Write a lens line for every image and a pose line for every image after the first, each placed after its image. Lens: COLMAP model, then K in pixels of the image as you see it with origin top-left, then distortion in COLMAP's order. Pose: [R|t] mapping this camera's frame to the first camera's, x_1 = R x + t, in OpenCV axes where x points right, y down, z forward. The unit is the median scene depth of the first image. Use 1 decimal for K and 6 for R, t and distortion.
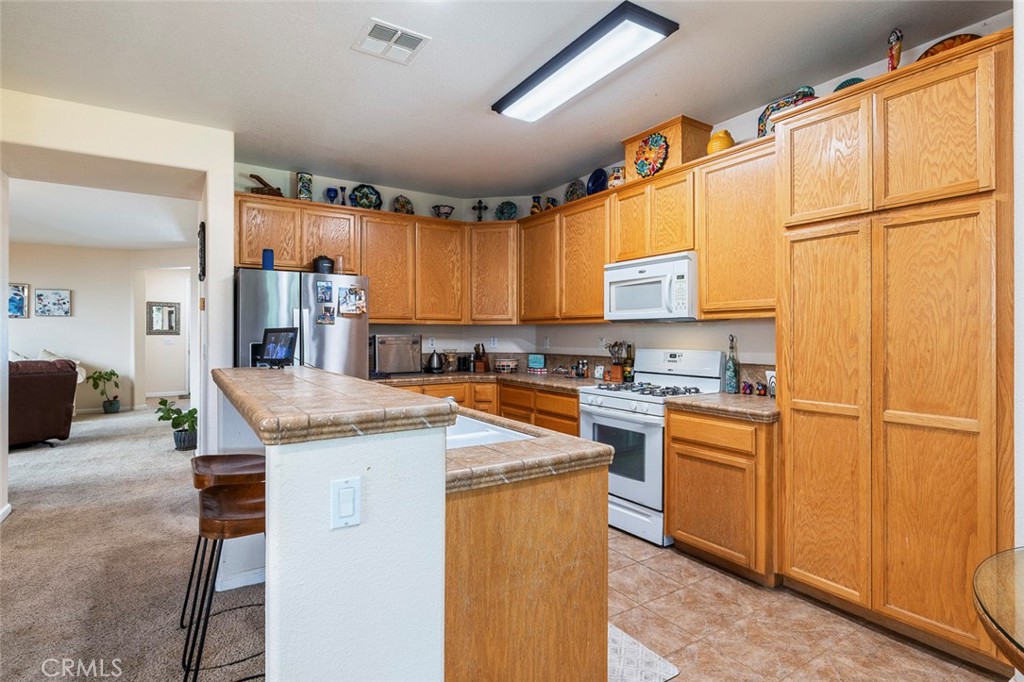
lens RADIAL K [[521.4, 0, 512.3], [0, 521.4, 333.3], [0, 0, 1]] dist [-0.001034, 0.000666]
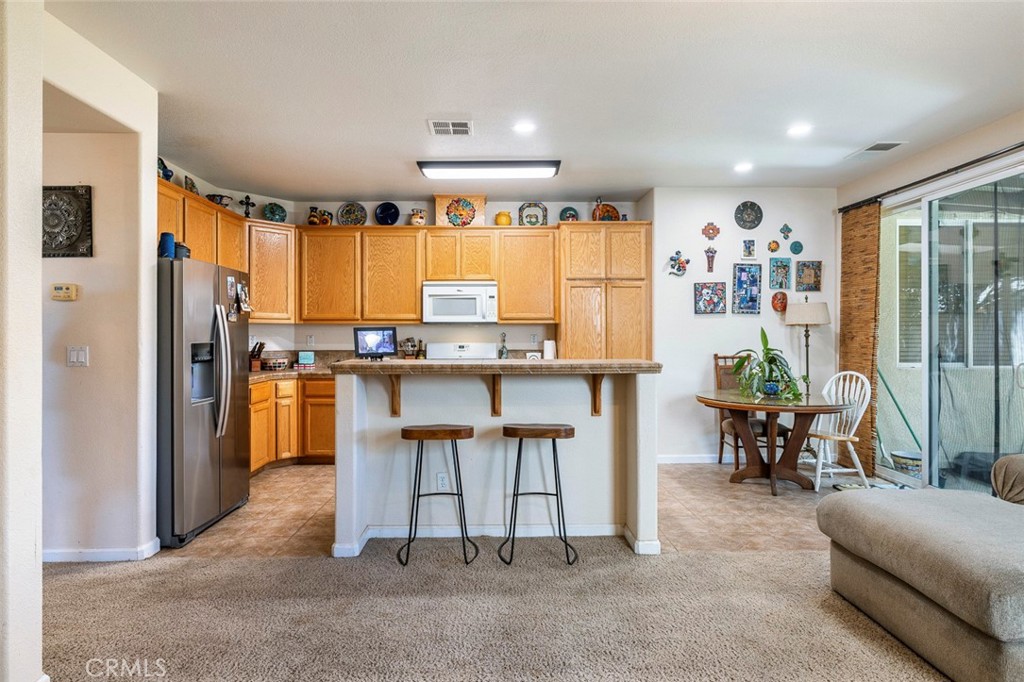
lens RADIAL K [[557.3, 0, 513.0], [0, 557.3, 336.5], [0, 0, 1]] dist [0.002727, -0.000053]
pose [[0.516567, -0.007129, 0.856217, -0.691771], [0.000181, 0.999966, 0.008216, 0.000196], [-0.856247, -0.004089, 0.516551, 0.032695]]
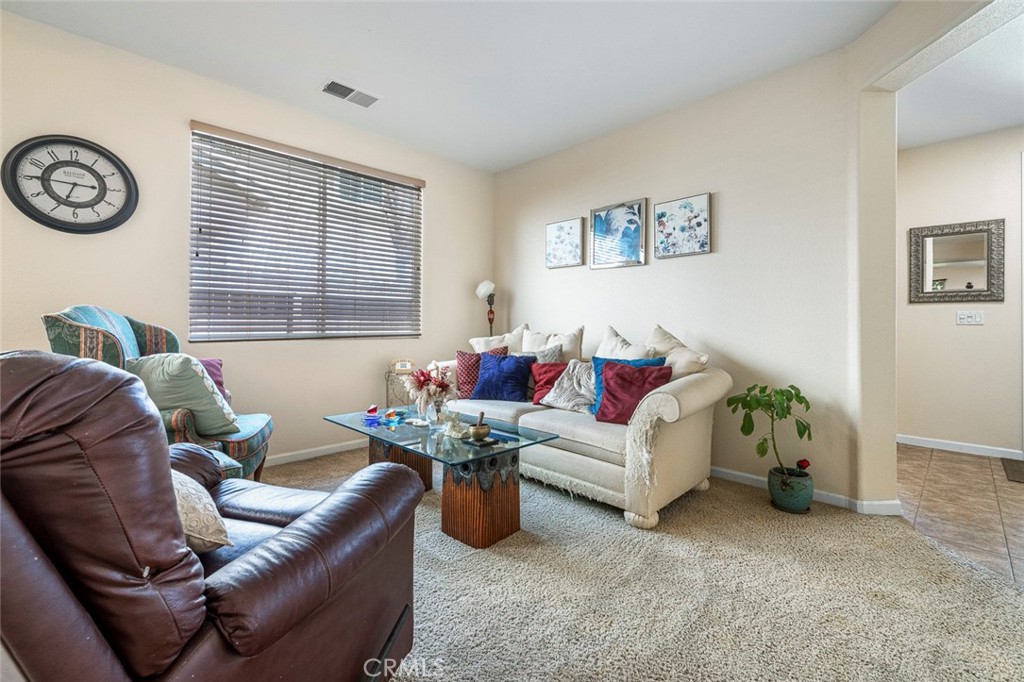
lens RADIAL K [[433.8, 0, 500.9], [0, 433.8, 317.6], [0, 0, 1]] dist [-0.000394, 0.000417]
pose [[0.192992, -0.004900, -0.981188, -0.829860], [-0.008016, 0.999946, -0.006570, 0.043466], [0.981168, 0.009134, 0.192943, 1.204677]]
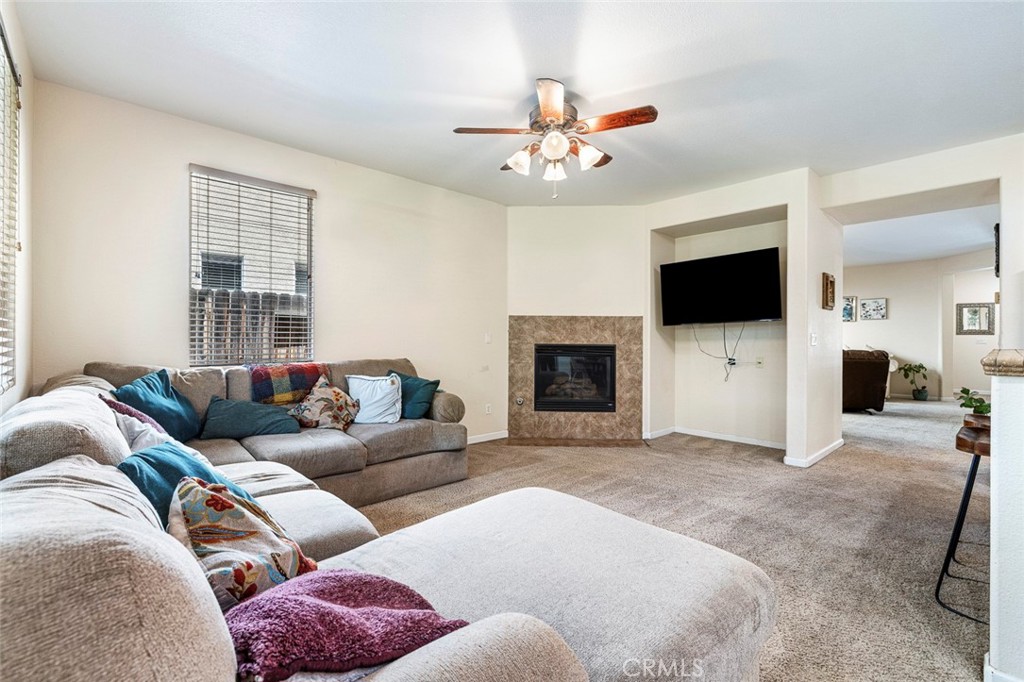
lens RADIAL K [[457.0, 0, 514.1], [0, 457.0, 338.9], [0, 0, 1]] dist [-0.003744, -0.000006]
pose [[0.176795, 0.003266, -0.984242, 0.125730], [-0.001524, 0.999994, 0.003045, 0.021381], [0.984246, 0.000961, 0.176799, -0.129022]]
